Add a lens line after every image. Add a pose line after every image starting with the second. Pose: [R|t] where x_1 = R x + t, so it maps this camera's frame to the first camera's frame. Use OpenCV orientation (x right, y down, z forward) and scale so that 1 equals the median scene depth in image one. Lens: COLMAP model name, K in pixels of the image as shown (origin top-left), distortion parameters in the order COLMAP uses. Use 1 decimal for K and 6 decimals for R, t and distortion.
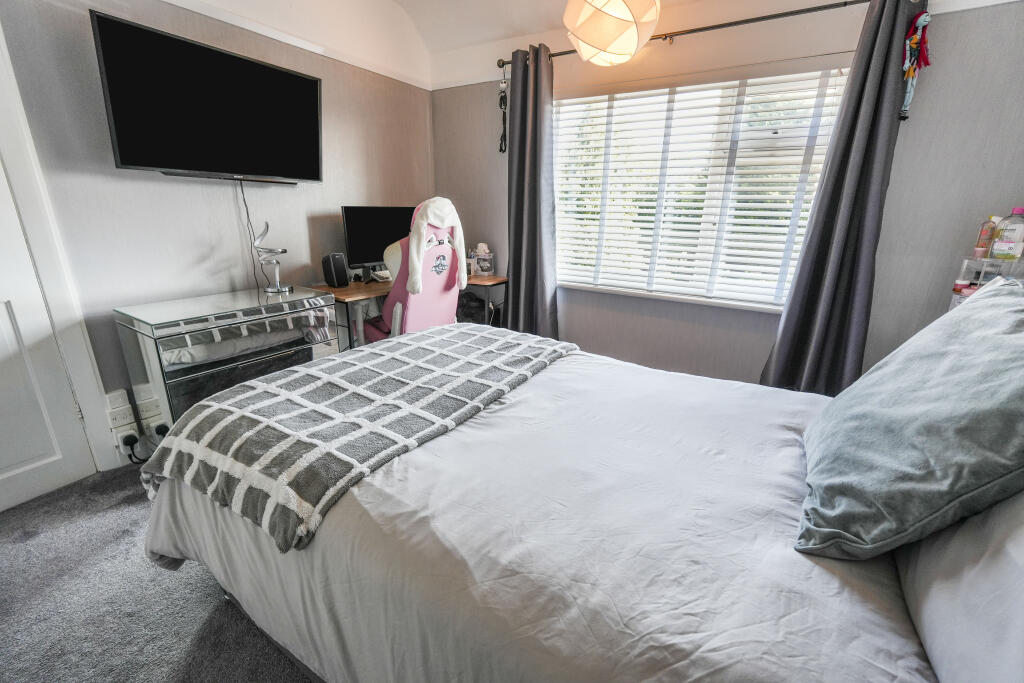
lens RADIAL K [[429.4, 0, 518.4], [0, 429.4, 339.3], [0, 0, 1]] dist [-0.002260, 0.001505]
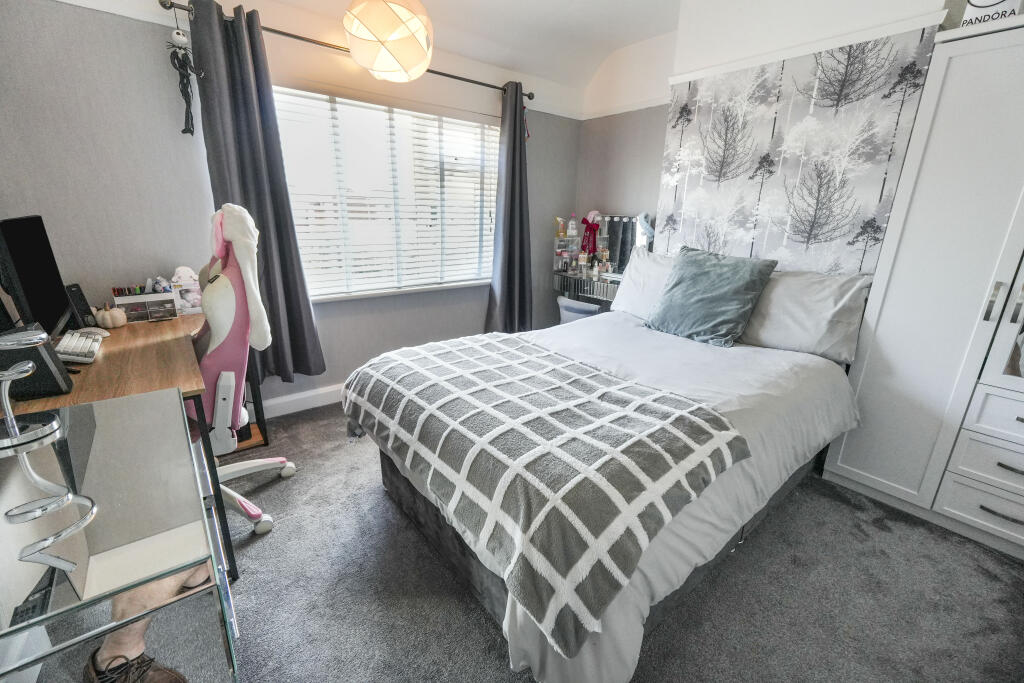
lens RADIAL K [[429.4, 0, 516.6], [0, 429.4, 340.2], [0, 0, 1]] dist [-0.002260, 0.001505]
pose [[0.321834, -0.286987, 0.902254, -1.069056], [0.262924, 0.942563, 0.206023, -0.227062], [-0.909557, 0.170918, 0.378804, 0.562449]]
